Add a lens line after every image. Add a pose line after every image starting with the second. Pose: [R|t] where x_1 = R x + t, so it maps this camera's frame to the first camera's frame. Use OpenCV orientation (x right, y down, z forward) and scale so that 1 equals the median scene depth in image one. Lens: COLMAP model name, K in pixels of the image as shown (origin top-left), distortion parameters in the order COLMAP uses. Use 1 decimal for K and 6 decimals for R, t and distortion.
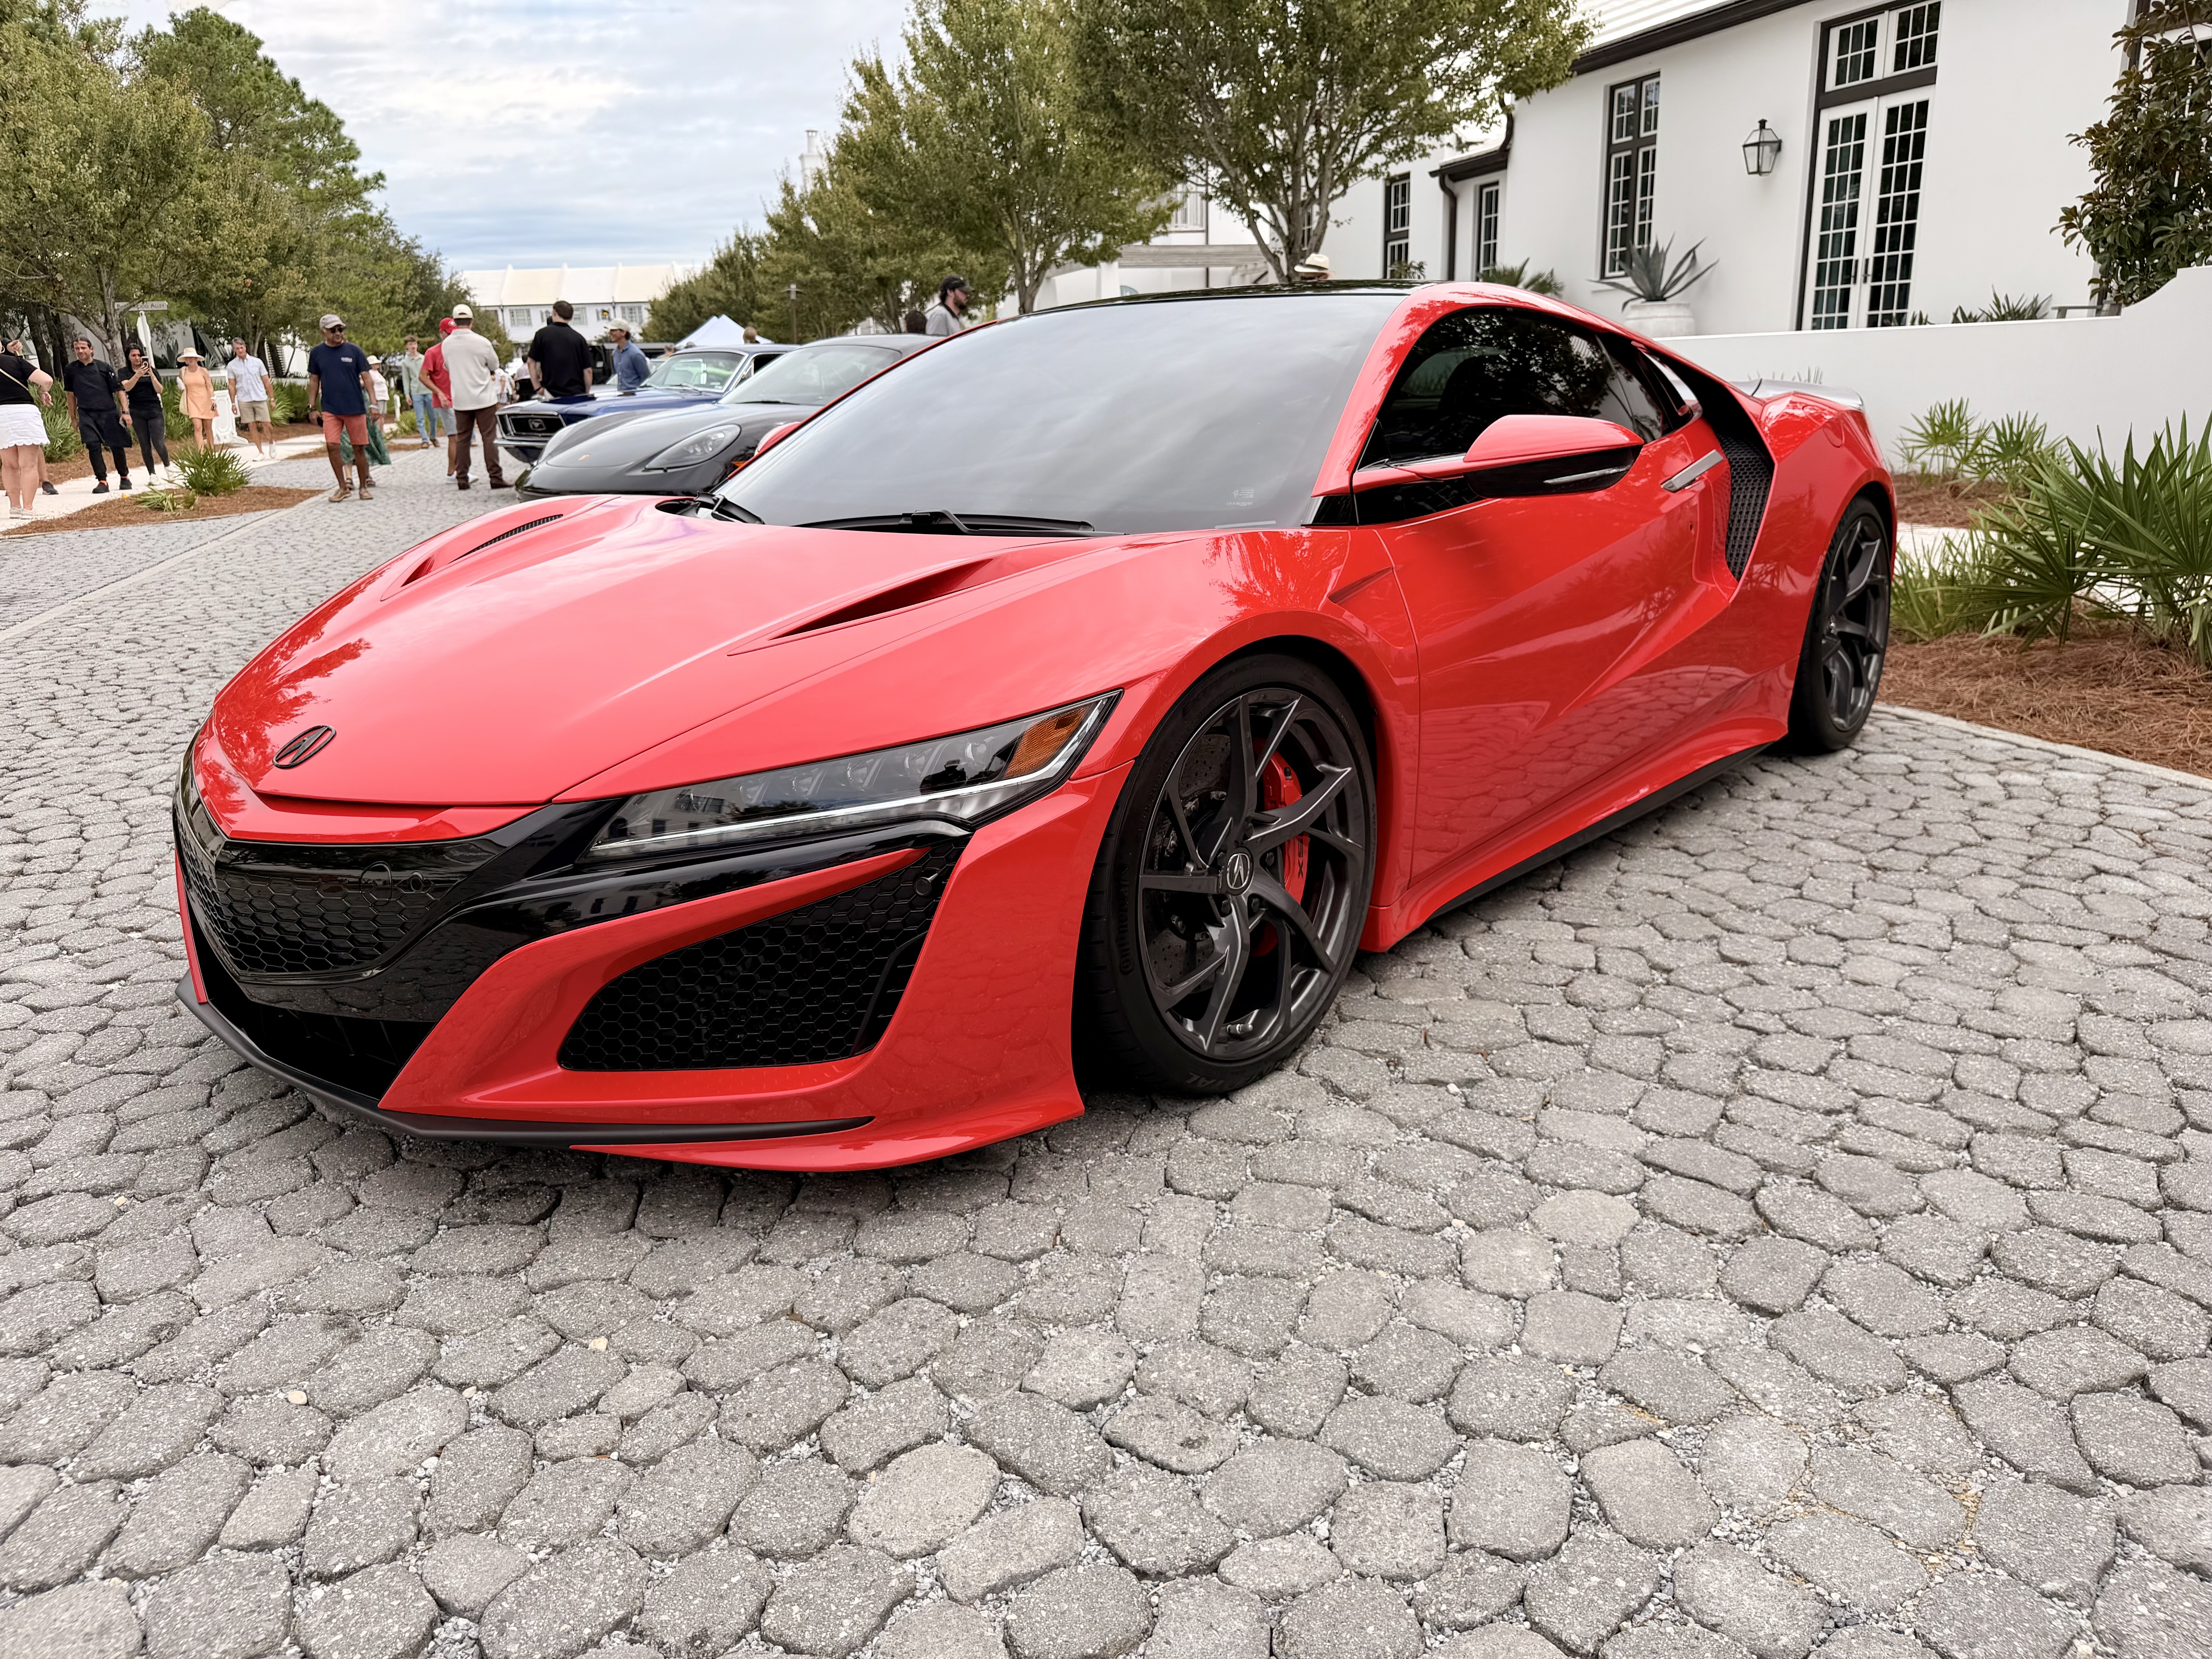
lens RADIAL K [[1554.8, 0, 1100.1], [0, 1554.8, 804.2], [0, 0, 1]] dist [0.029879, -0.044918]
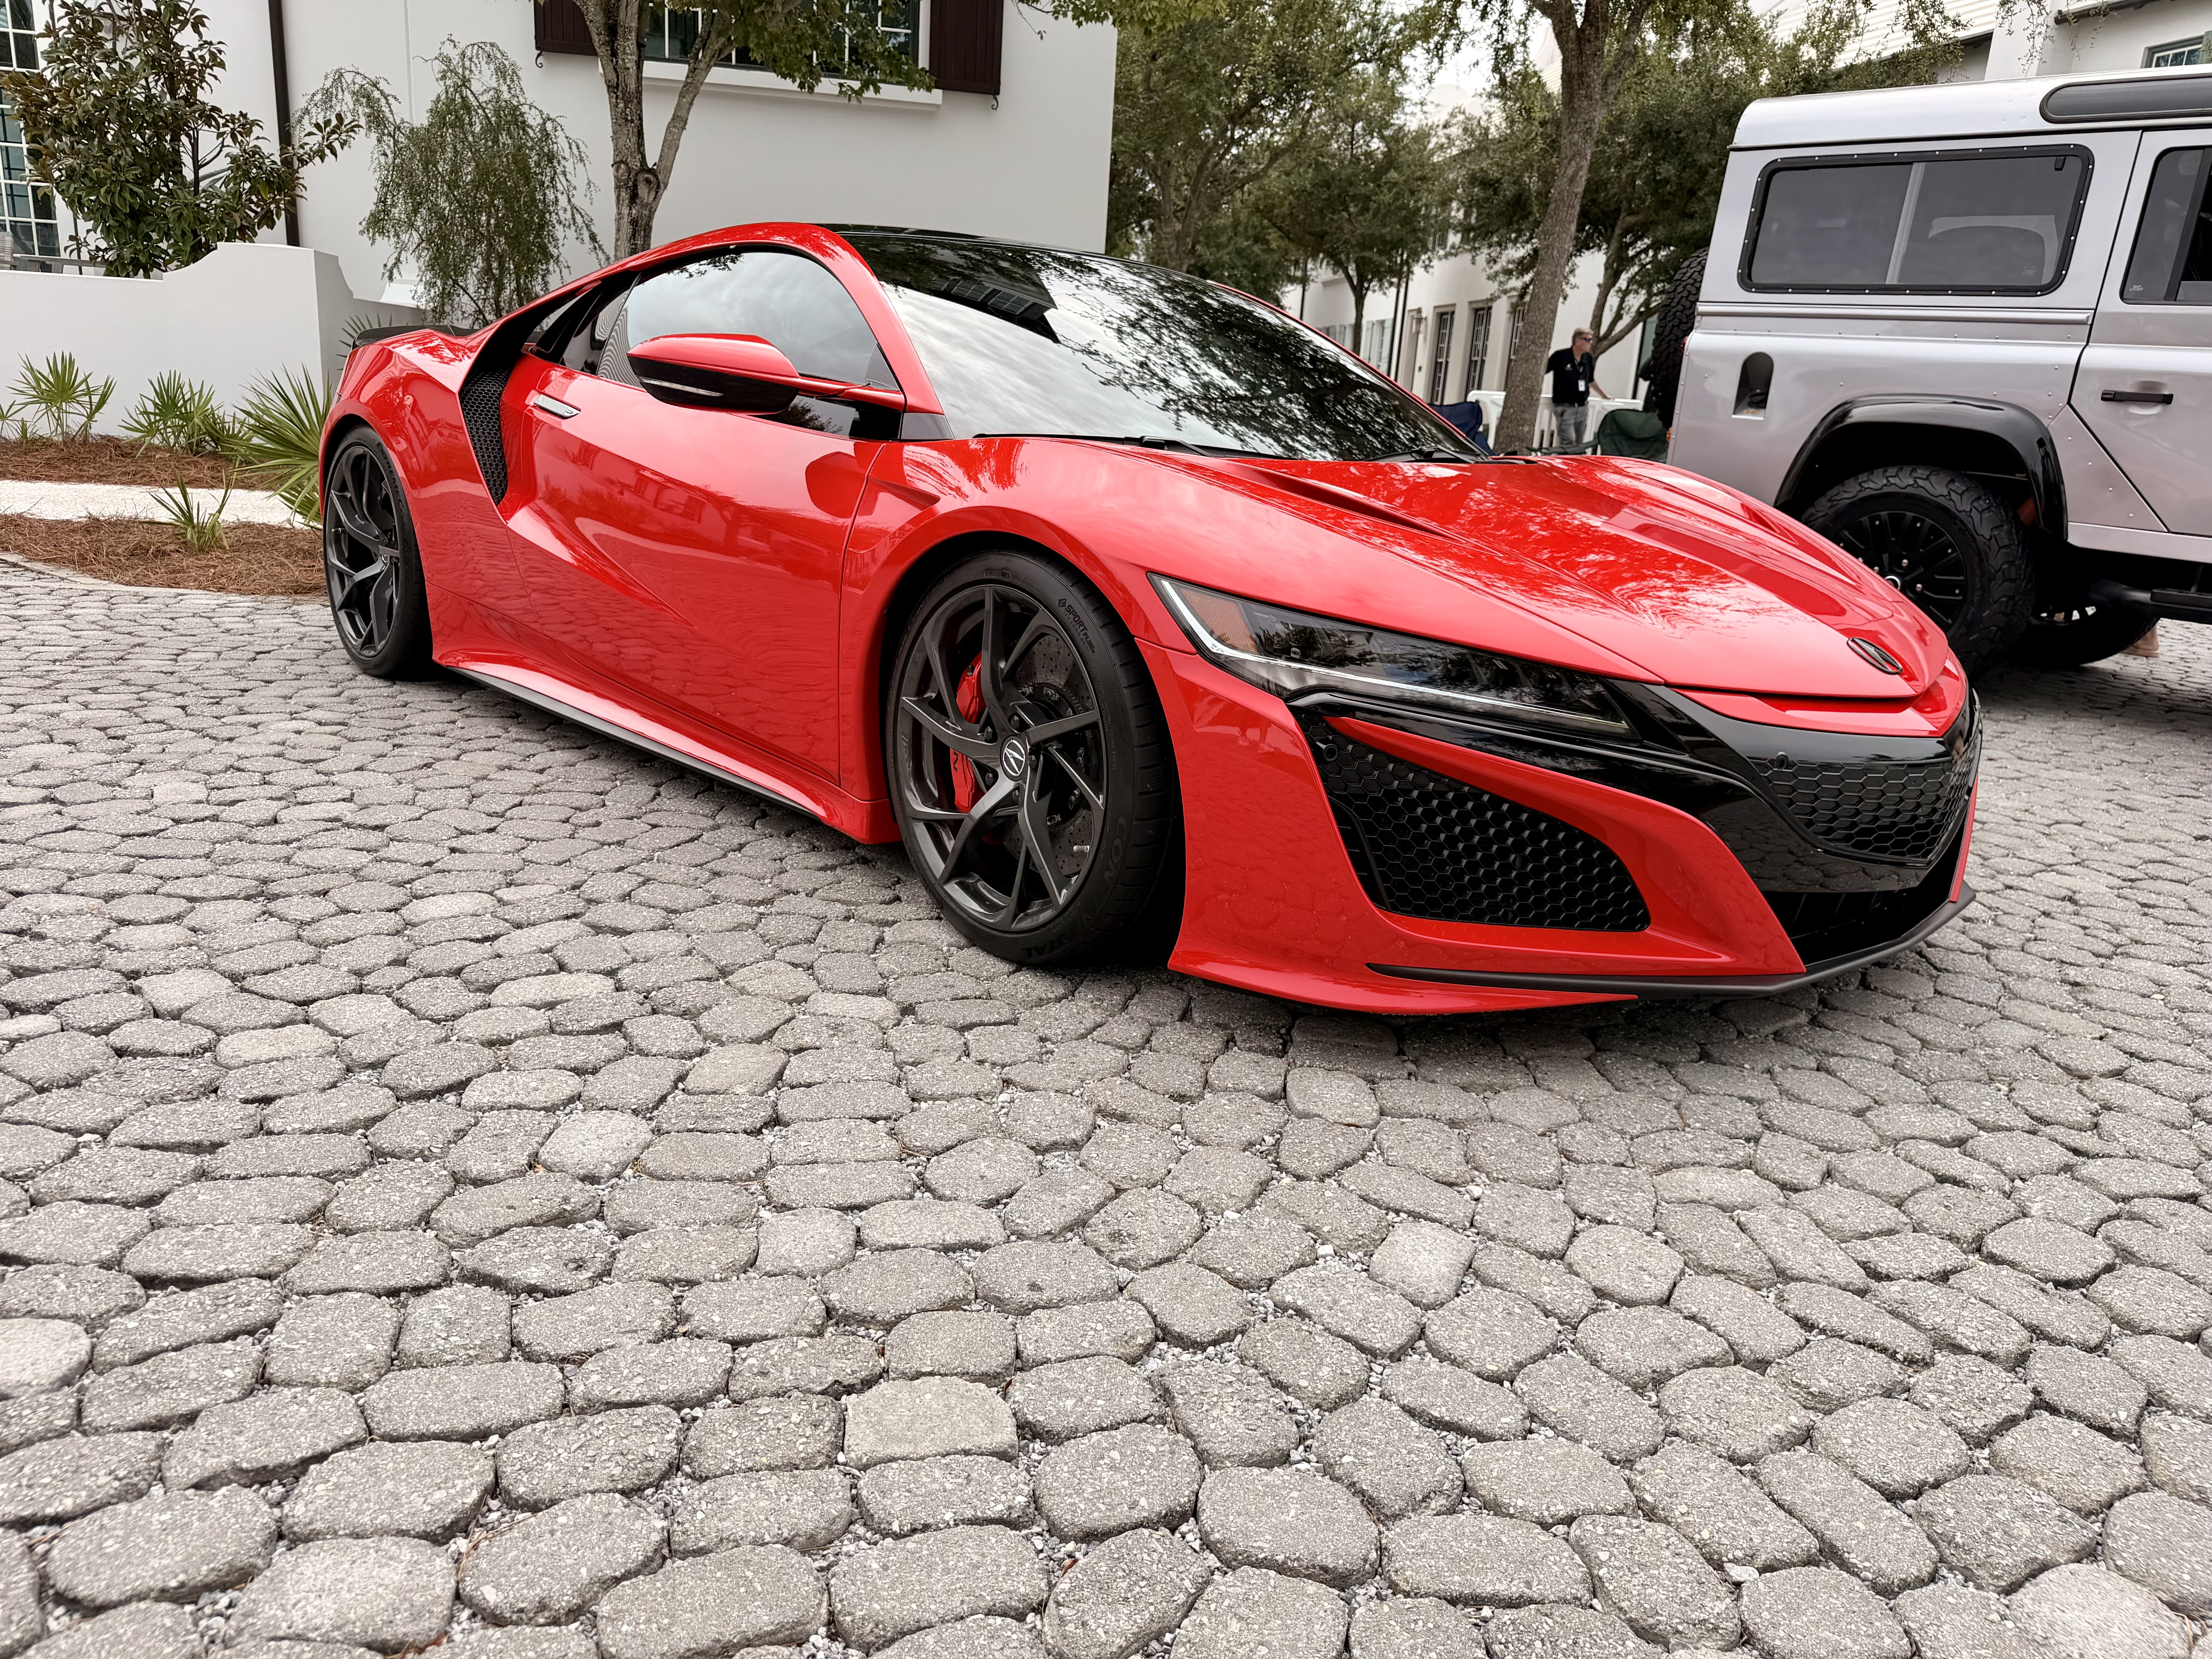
lens RADIAL K [[1578.4, 0, 1106.0], [0, 1578.4, 829.5], [0, 0, 1]] dist [-0.001202, -0.007606]
pose [[0.134264, -0.232380, 0.963314, -0.188585], [0.199718, 0.958513, 0.203385, -0.027335], [-0.970611, 0.165084, 0.175104, 0.144581]]
